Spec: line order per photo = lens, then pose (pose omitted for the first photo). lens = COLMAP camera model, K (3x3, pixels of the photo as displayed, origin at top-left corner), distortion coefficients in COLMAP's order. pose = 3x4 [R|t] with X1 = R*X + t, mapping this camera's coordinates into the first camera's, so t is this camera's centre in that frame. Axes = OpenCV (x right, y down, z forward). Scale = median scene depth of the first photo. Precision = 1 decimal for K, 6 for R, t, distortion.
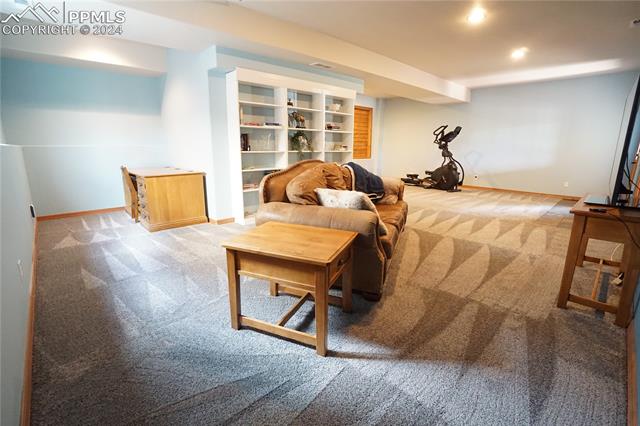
lens RADIAL K [[295.1, 0, 317.3], [0, 295.1, 209.9], [0, 0, 1]] dist [-0.046467, 0.000252]
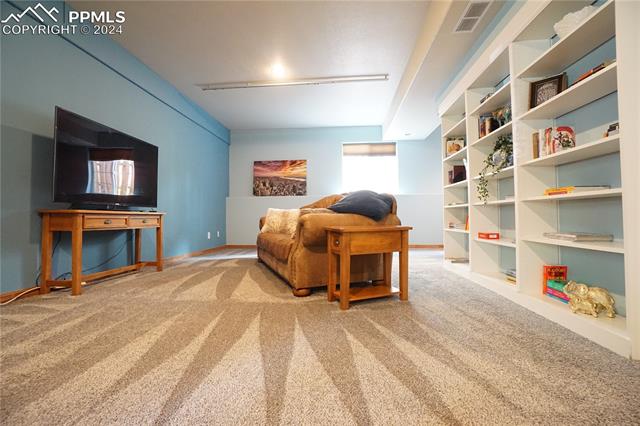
lens RADIAL K [[281.6, 0, 316.0], [0, 281.6, 211.5], [0, 0, 1]] dist [-0.027694, 0.000195]
pose [[-0.747311, -0.014729, -0.664311, 0.588806], [-0.135229, 0.982203, 0.130347, -0.163741], [0.650569, 0.187243, -0.736003, 1.281299]]
